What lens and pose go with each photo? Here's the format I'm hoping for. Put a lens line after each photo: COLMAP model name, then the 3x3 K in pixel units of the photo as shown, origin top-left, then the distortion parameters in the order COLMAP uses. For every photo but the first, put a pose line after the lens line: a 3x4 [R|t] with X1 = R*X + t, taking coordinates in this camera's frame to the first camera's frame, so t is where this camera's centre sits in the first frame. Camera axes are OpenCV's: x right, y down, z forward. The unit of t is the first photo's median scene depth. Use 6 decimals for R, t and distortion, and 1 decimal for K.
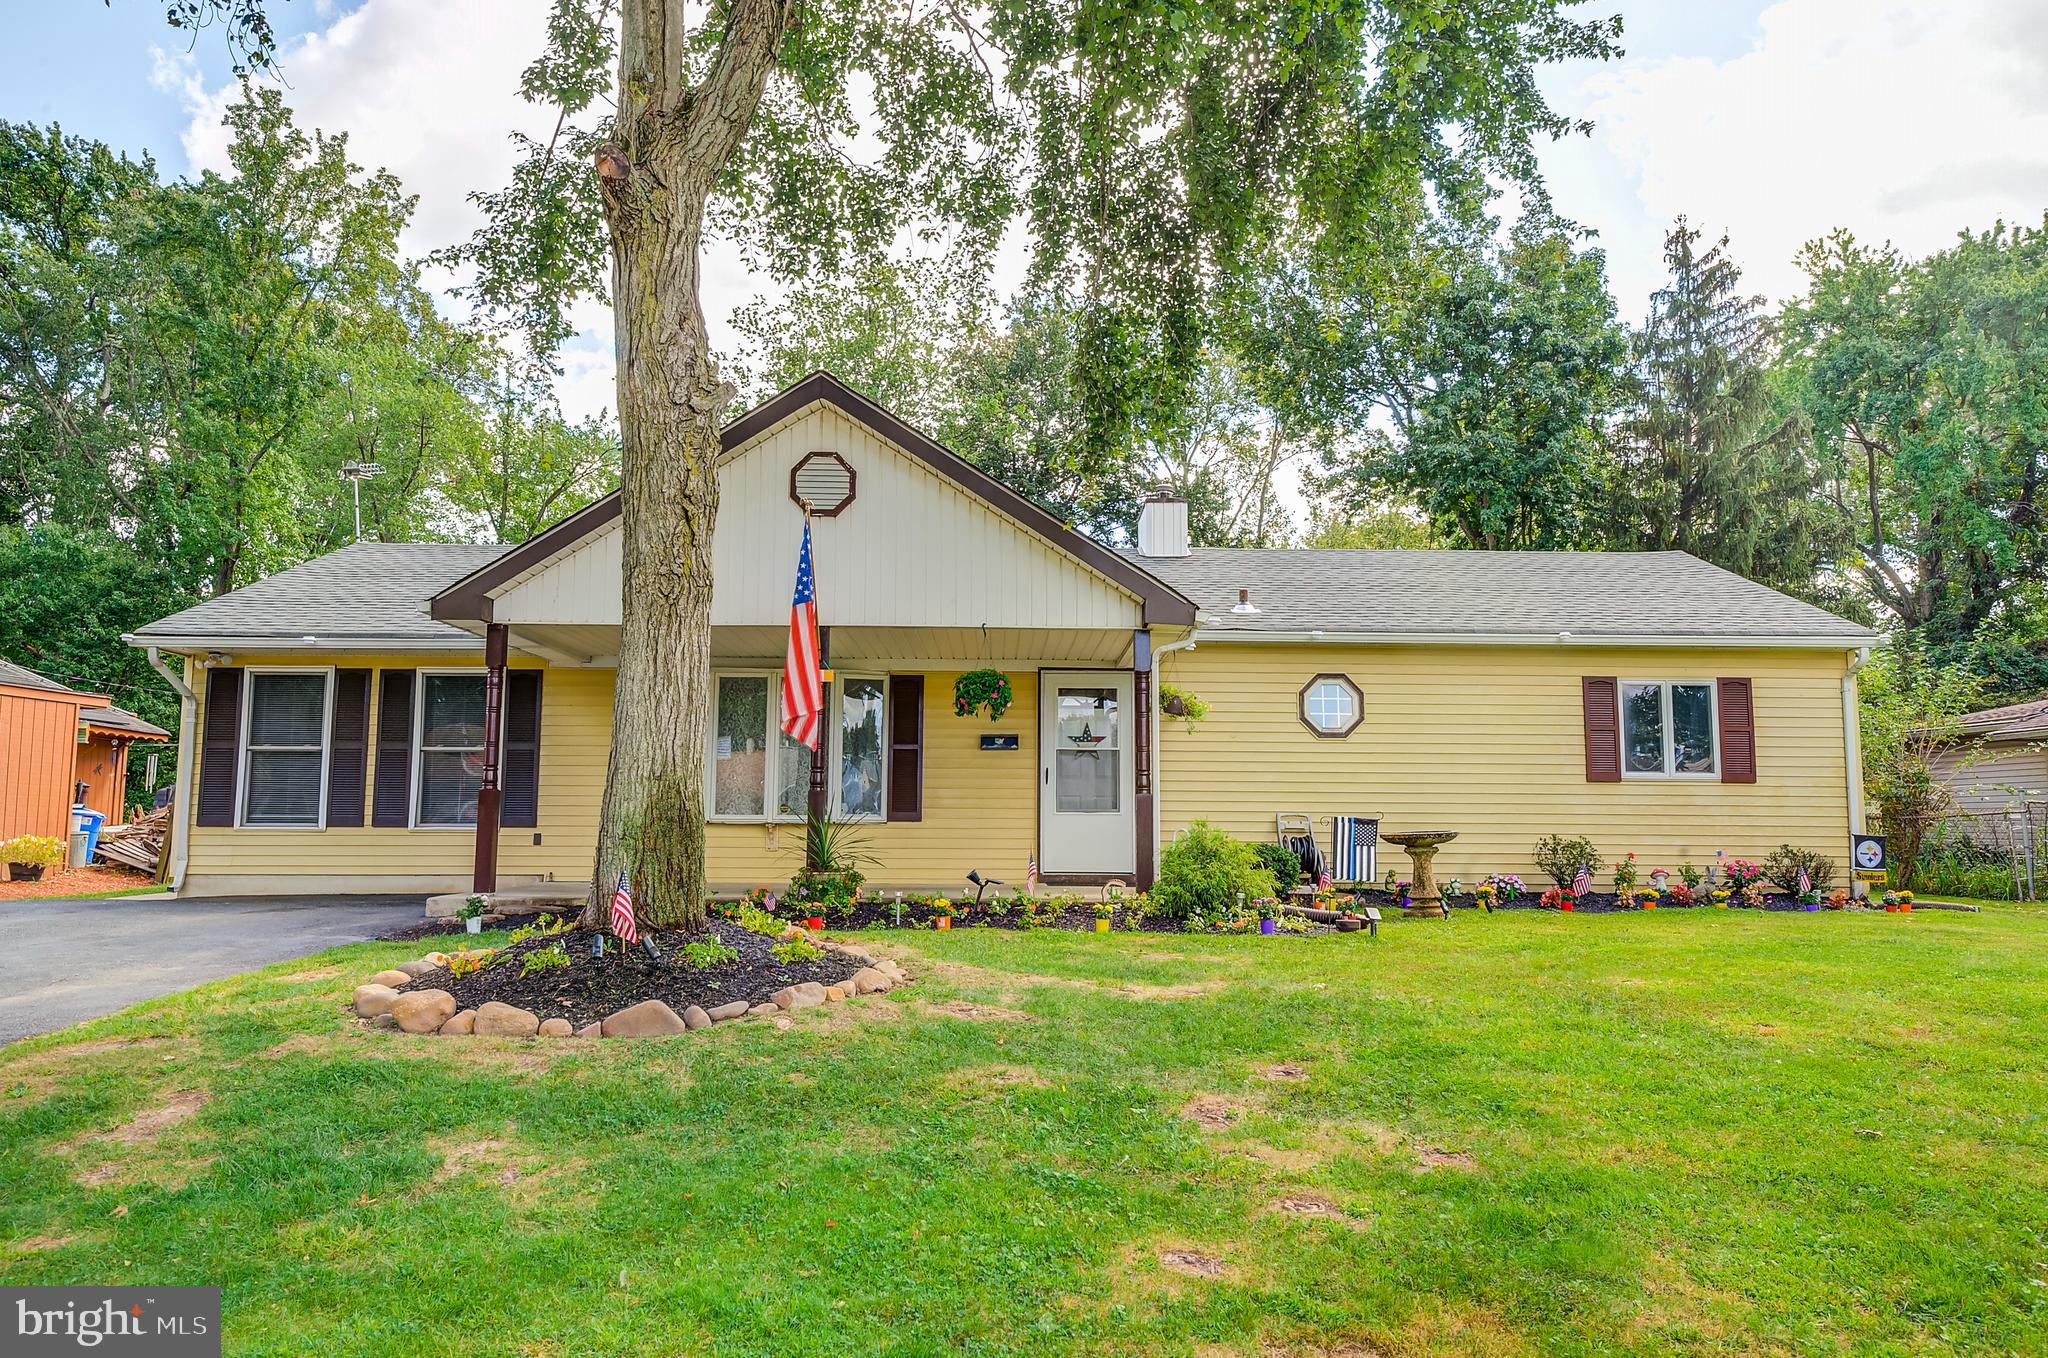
lens RADIAL K [[1414.3, 0, 1024.0], [0, 1414.3, 679.0], [0, 0, 1]] dist [0.012706, 0.000581]
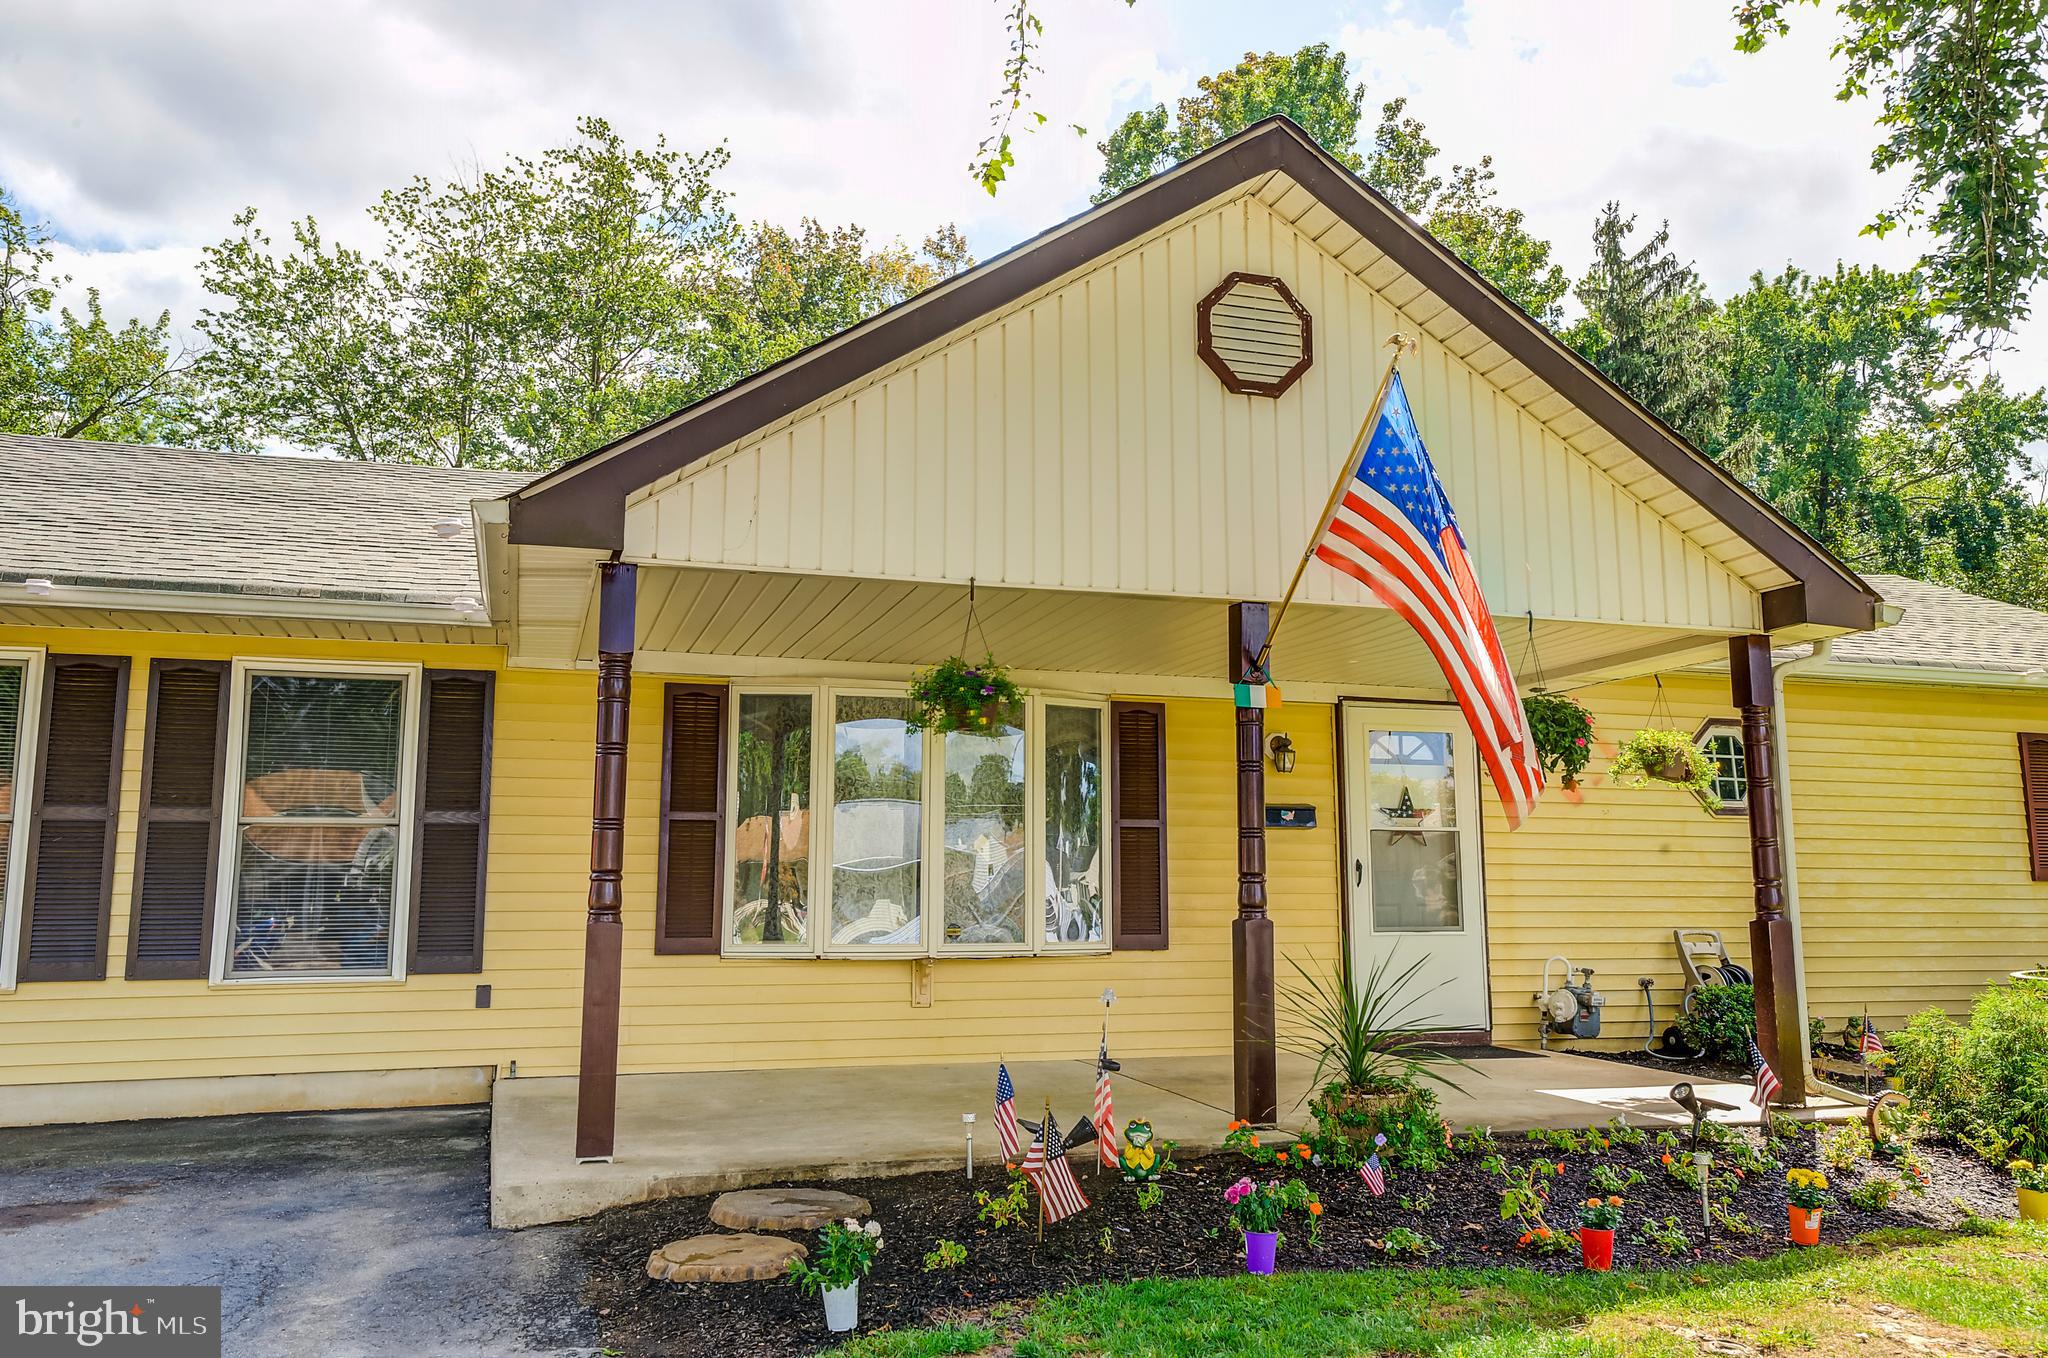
lens RADIAL K [[1574.1, 0, 1024.8], [0, 1574.1, 675.5], [0, 0, 1]] dist [0.029656, 0.003185]
pose [[0.957113, 0.034962, 0.287598, -0.323374], [-0.026469, 0.999093, -0.033369, 0.009526], [-0.288504, 0.024325, 0.957170, 0.382978]]
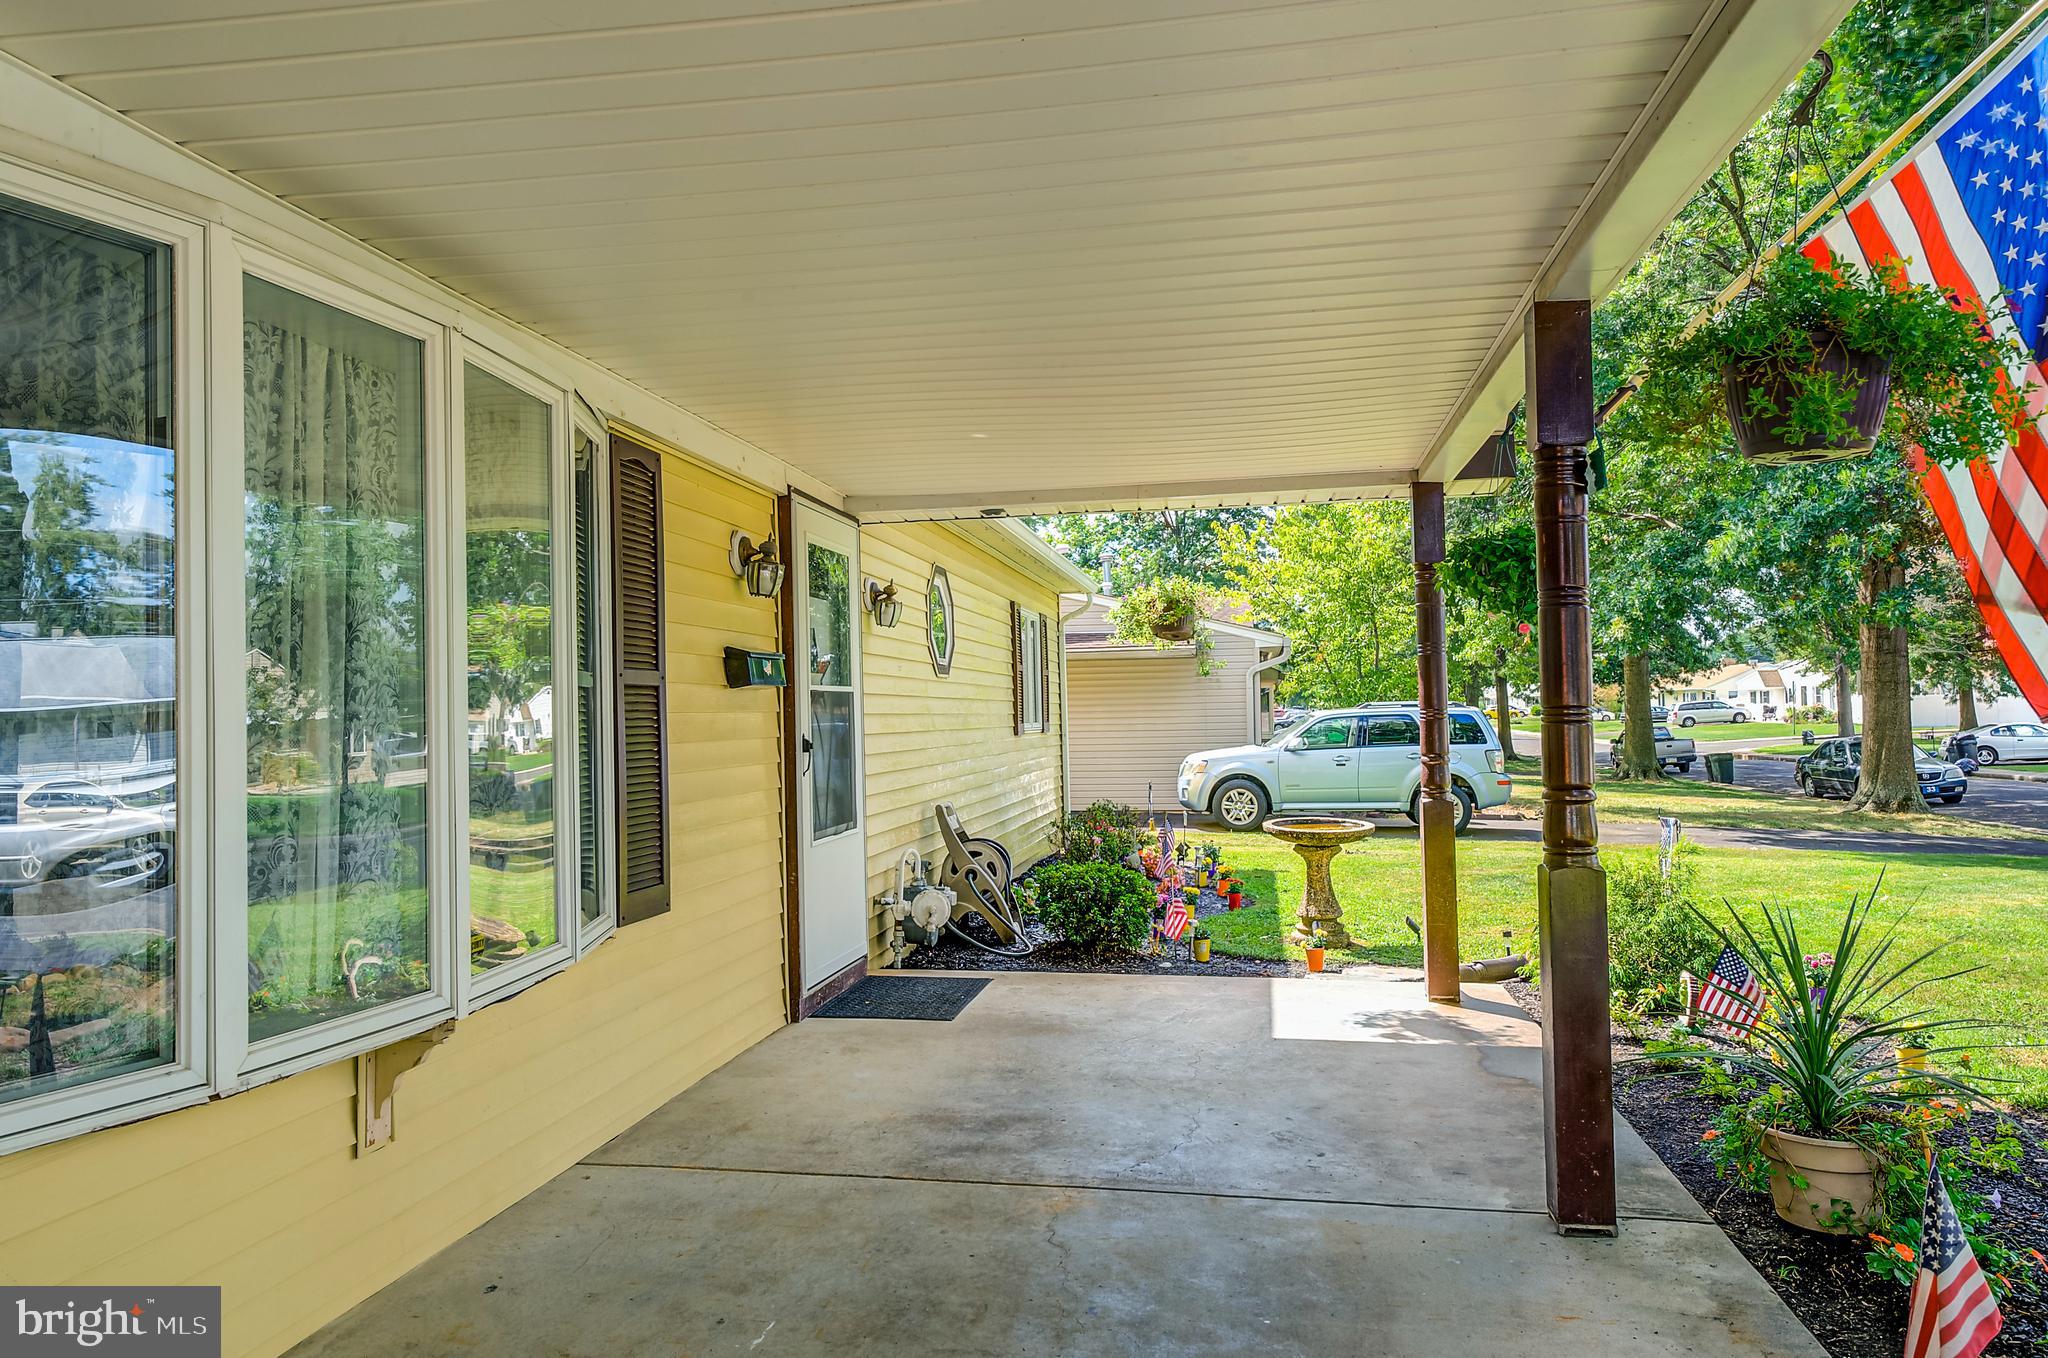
lens RADIAL K [[1319.7, 0, 1022.1], [0, 1319.7, 673.0], [0, 0, 1]] dist [0.008852, -0.000146]
pose [[0.167823, 0.019725, 0.985620, -0.353155], [-0.091623, 0.995784, -0.004327, 0.040855], [-0.981550, -0.089579, 0.168922, 0.874898]]
